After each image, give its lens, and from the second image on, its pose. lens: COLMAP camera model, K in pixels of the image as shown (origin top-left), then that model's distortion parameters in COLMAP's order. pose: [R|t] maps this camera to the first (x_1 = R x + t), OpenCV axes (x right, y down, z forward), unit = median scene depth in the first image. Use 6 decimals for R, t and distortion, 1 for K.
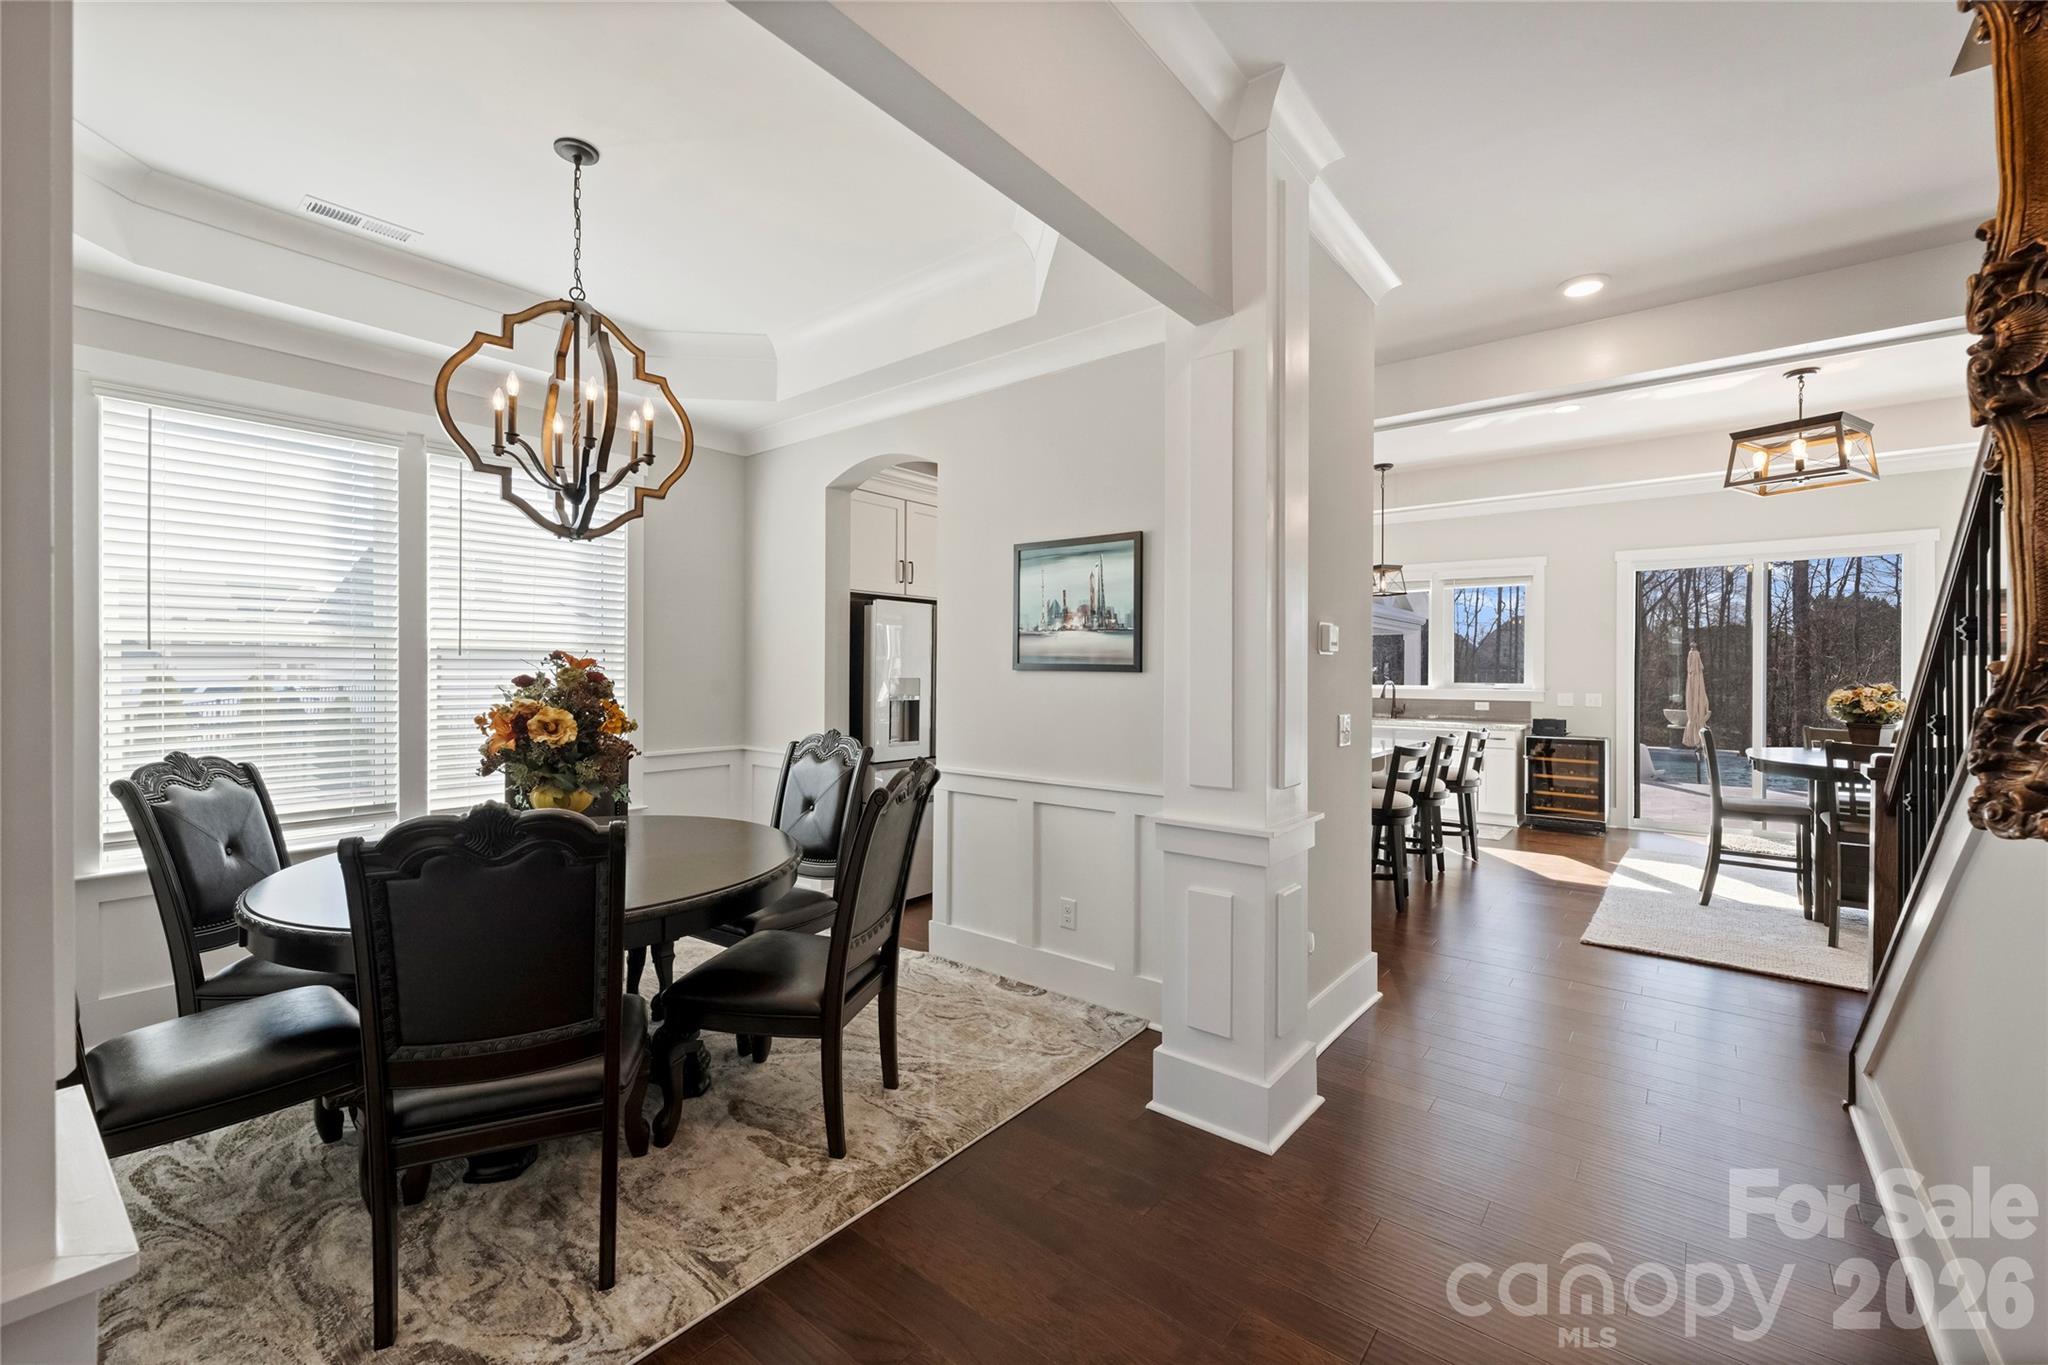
lens RADIAL K [[827.9, 0, 1023.1], [0, 827.9, 675.2], [0, 0, 1]] dist [-0.001598, -0.000153]
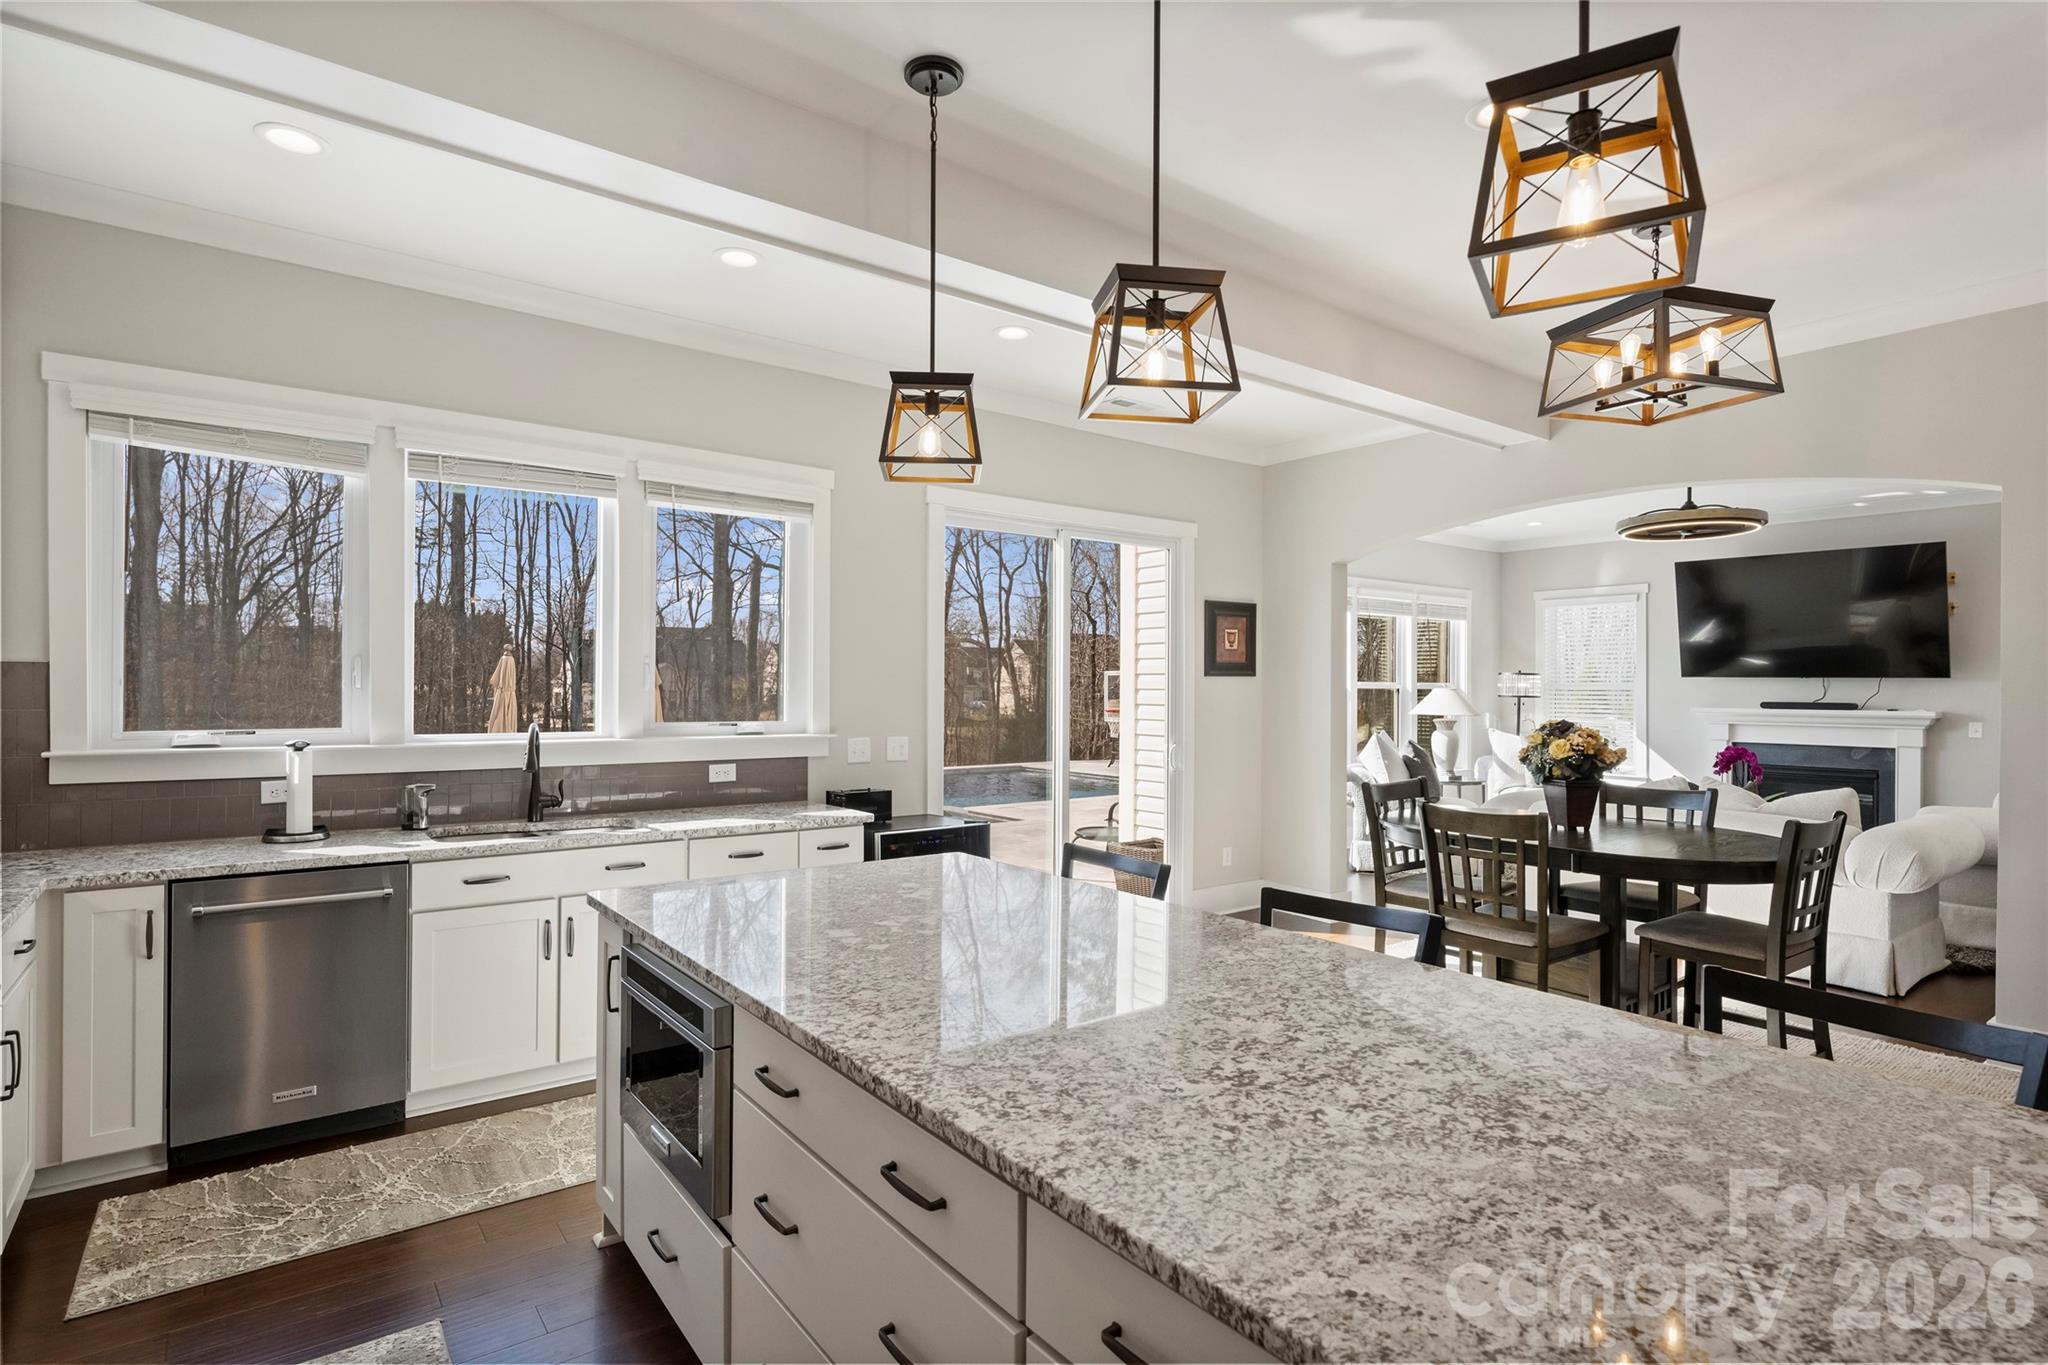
lens RADIAL K [[1040.8, 0, 1023.2], [0, 1040.8, 688.2], [0, 0, 1]] dist [-0.002402, -0.000062]
pose [[0.245741, -0.003327, 0.969330, 0.067064], [-0.001247, 0.999992, 0.003749, -0.018323], [-0.969335, -0.002130, 0.245735, 1.130994]]
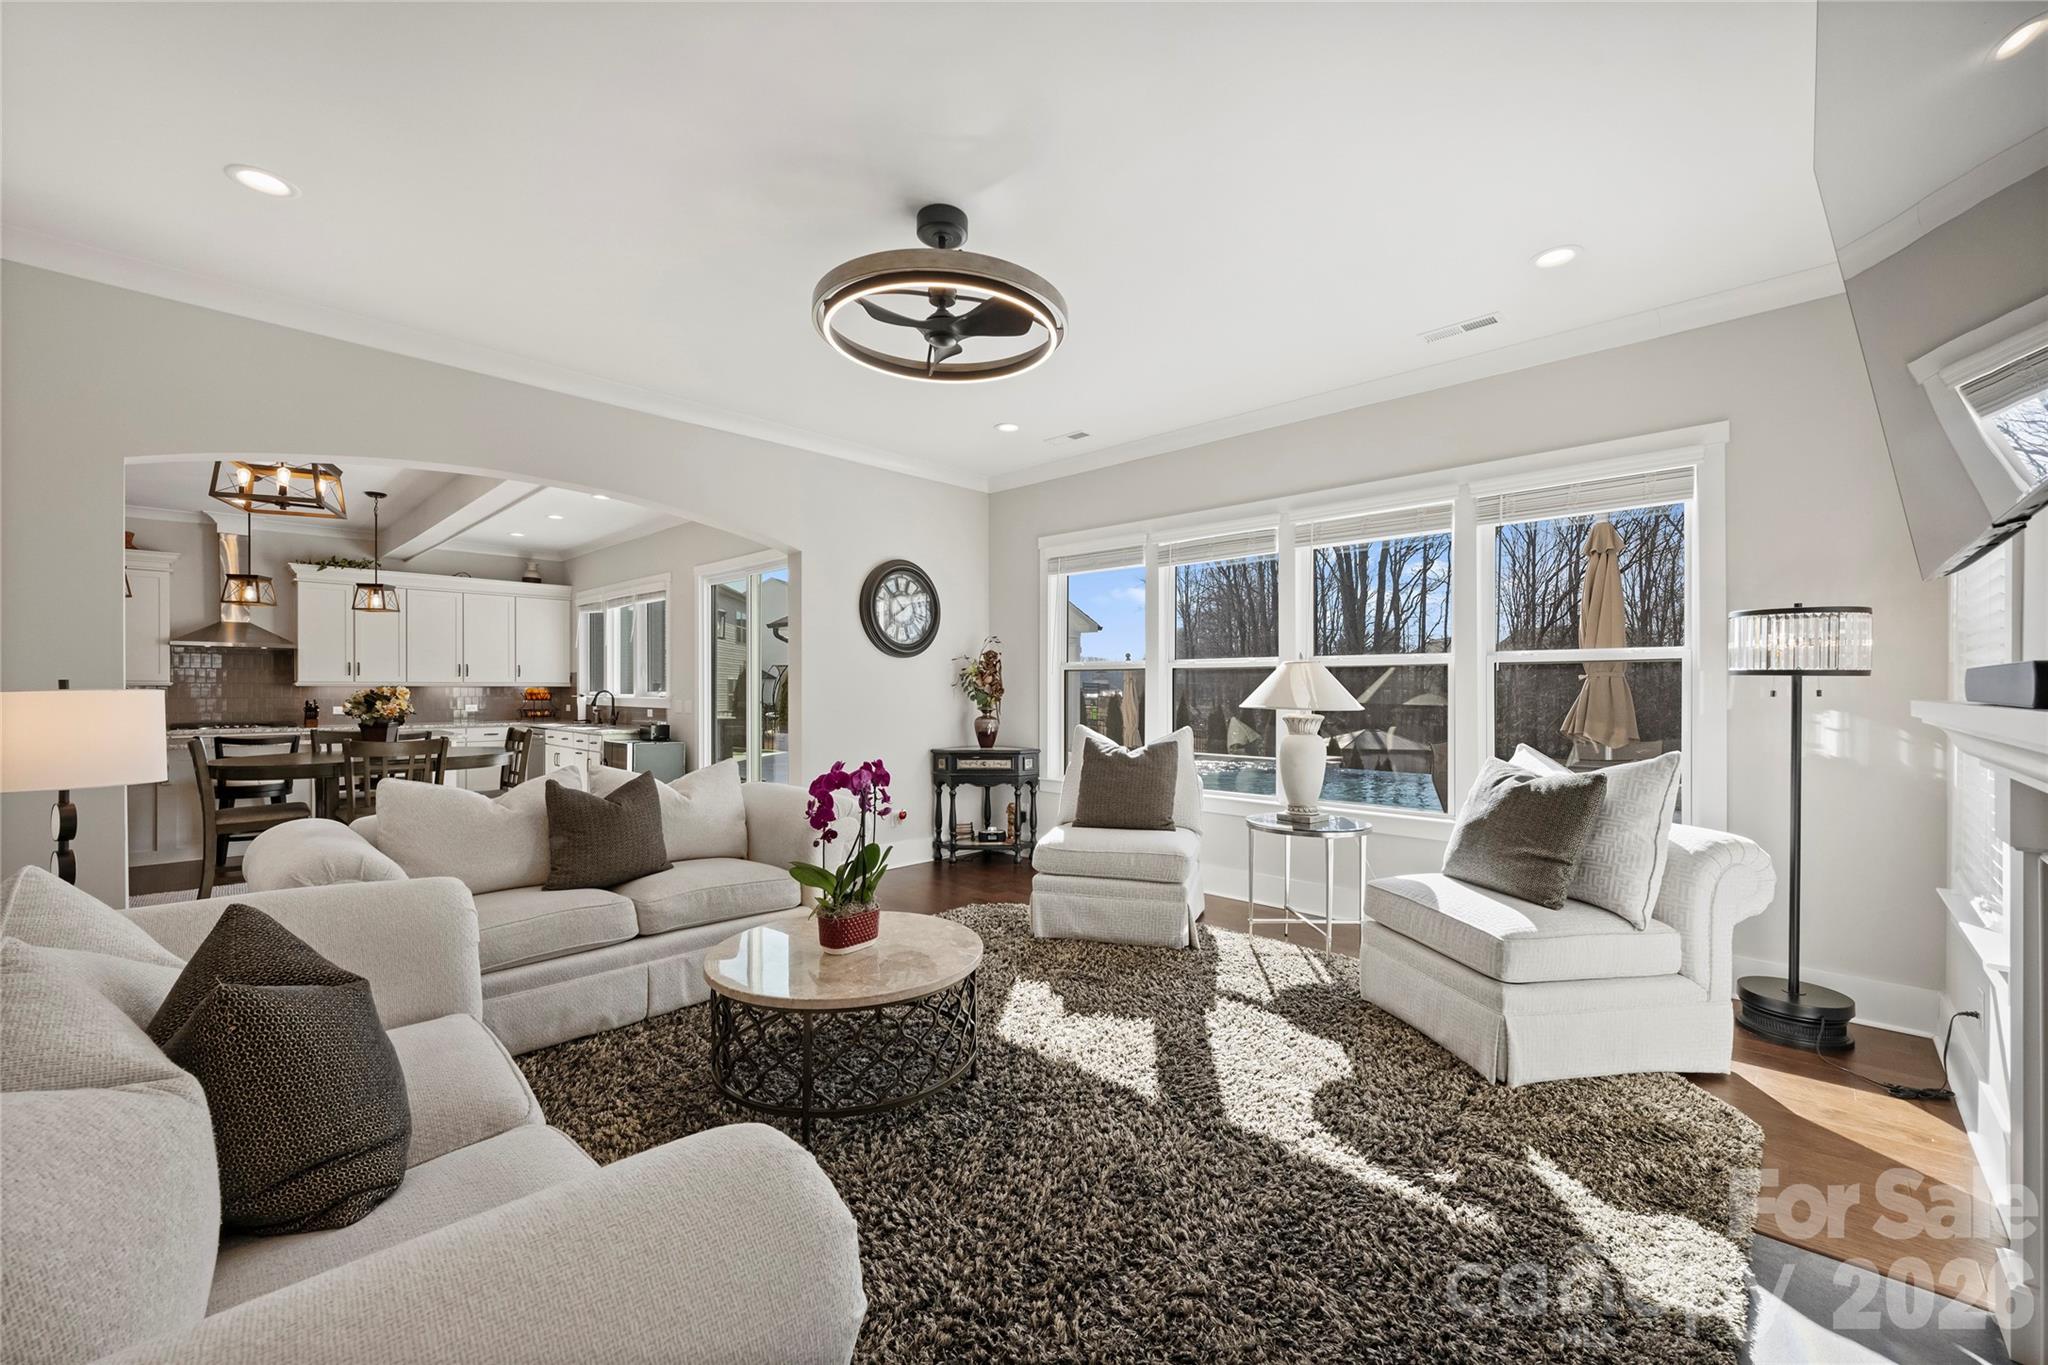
lens RADIAL K [[815.3, 0, 1013.1], [0, 815.3, 677.7], [0, 0, 1]] dist [-0.001031, -0.000134]
pose [[0.995080, -0.006236, -0.098876, 1.820833], [0.004868, 0.999889, -0.014071, 0.014528], [0.098953, 0.013520, 0.995000, 0.004145]]
